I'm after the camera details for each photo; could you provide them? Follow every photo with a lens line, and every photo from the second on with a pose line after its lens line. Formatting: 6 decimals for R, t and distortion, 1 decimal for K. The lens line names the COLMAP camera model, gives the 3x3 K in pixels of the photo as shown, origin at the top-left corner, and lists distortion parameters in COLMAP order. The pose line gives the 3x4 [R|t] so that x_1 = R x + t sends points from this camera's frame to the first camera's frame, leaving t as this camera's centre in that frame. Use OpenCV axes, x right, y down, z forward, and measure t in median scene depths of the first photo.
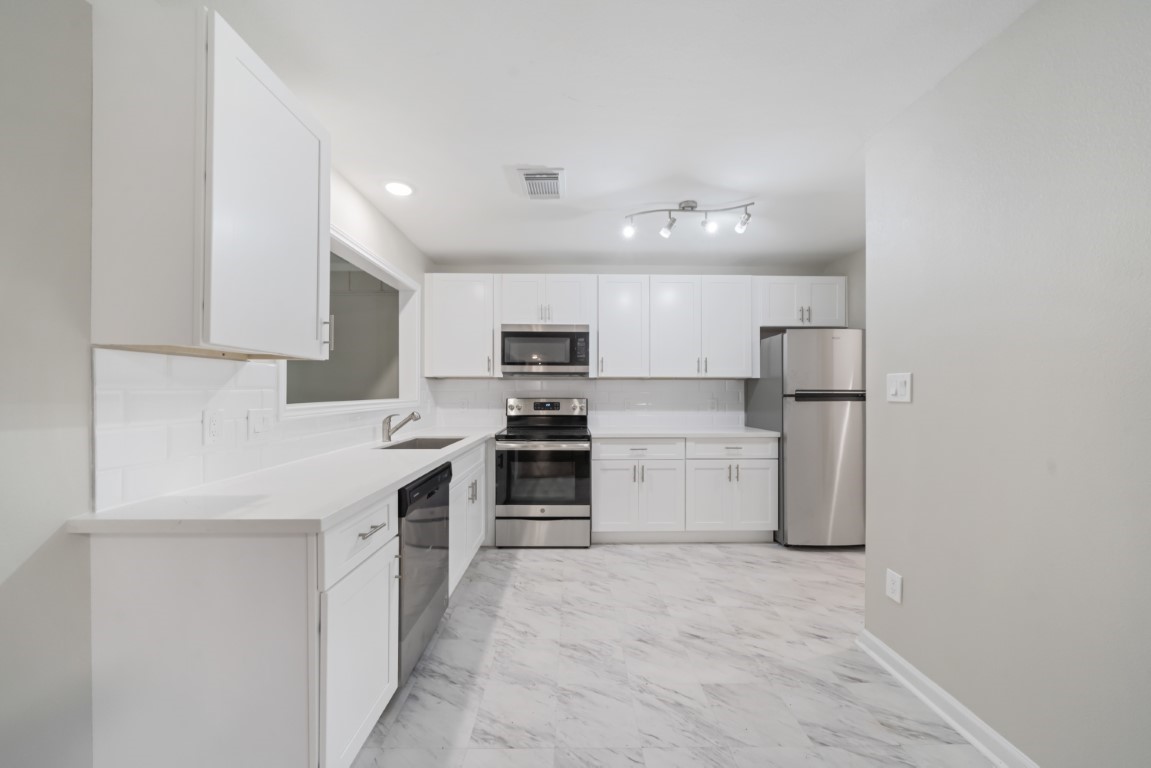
lens RADIAL K [[398.0, 0, 581.5], [0, 398.0, 391.5], [0, 0, 1]] dist [-0.006696, 0.000185]
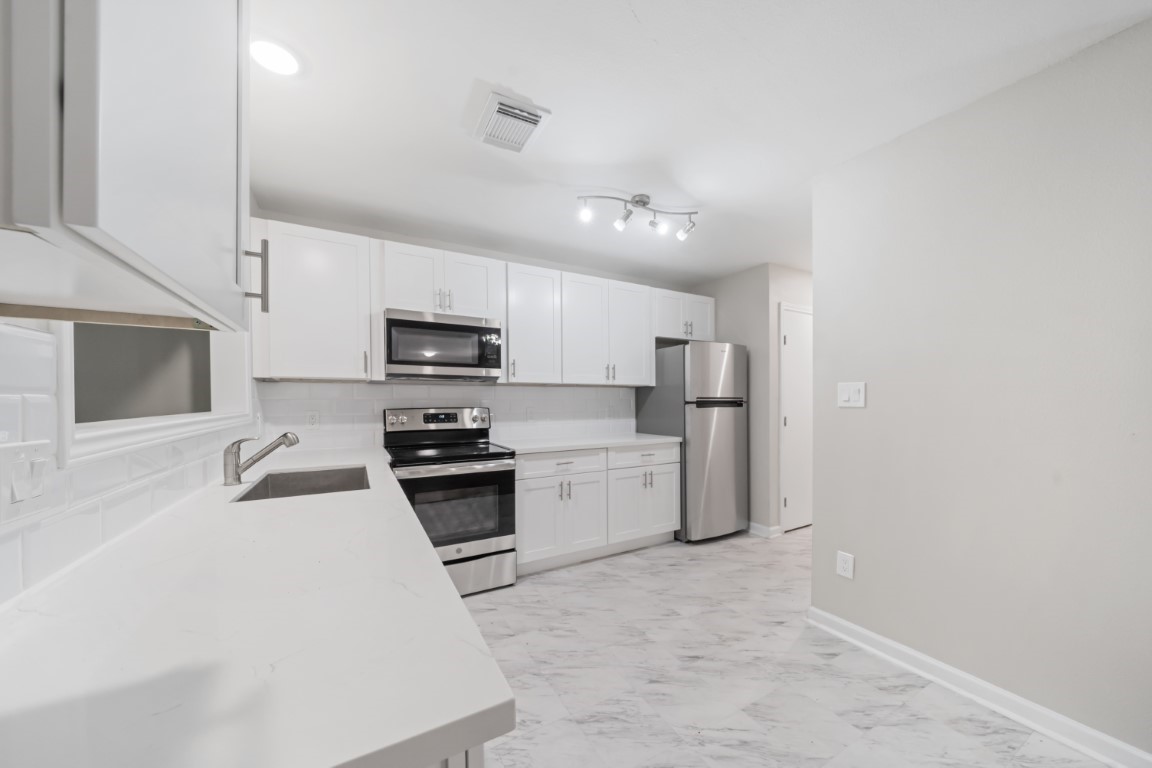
lens RADIAL K [[398.3, 0, 576.6], [0, 398.3, 406.0], [0, 0, 1]] dist [-0.006696, 0.000185]
pose [[0.882179, -0.010030, 0.470808, -0.303834], [0.002963, 0.999872, 0.015748, 0.001464], [-0.470906, -0.012497, 0.882095, 0.231219]]
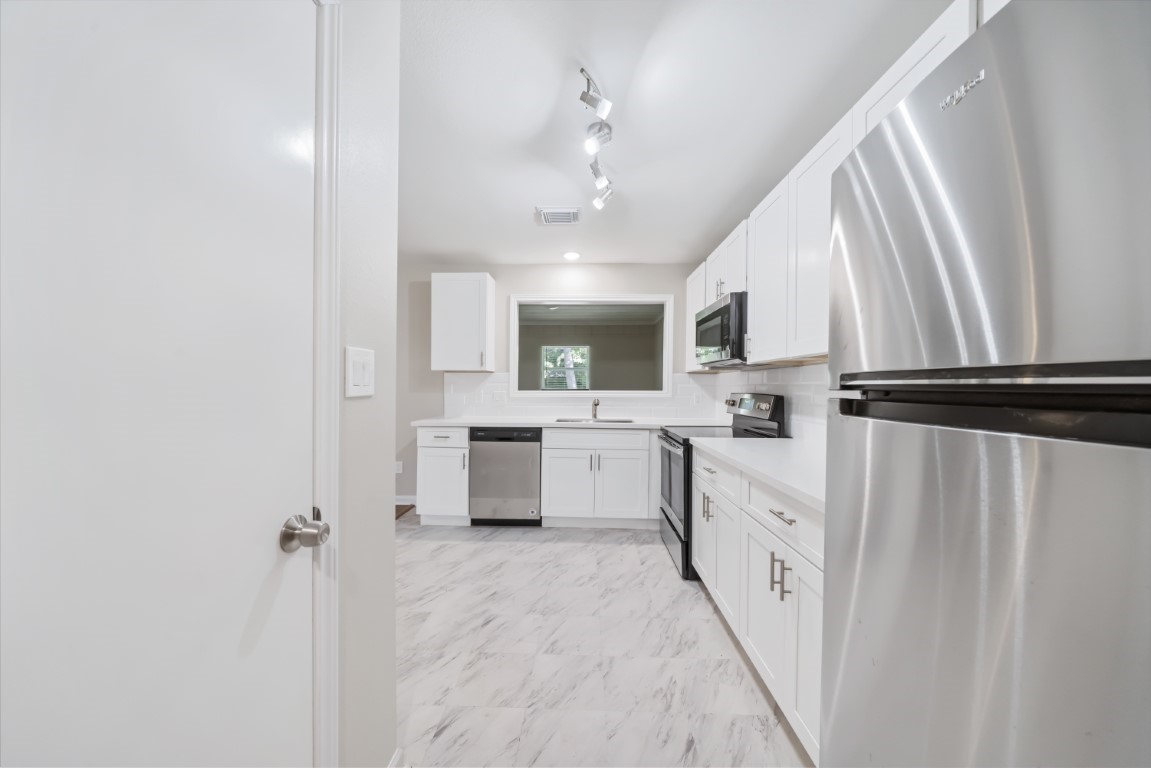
lens RADIAL K [[398.0, 0, 568.1], [0, 398.0, 386.8], [0, 0, 1]] dist [-0.006696, 0.000185]
pose [[-0.063925, -0.000974, -0.997954, 0.974253], [-0.007311, 0.999973, -0.000508, 0.011227], [0.997928, 0.007263, -0.063930, 0.959506]]
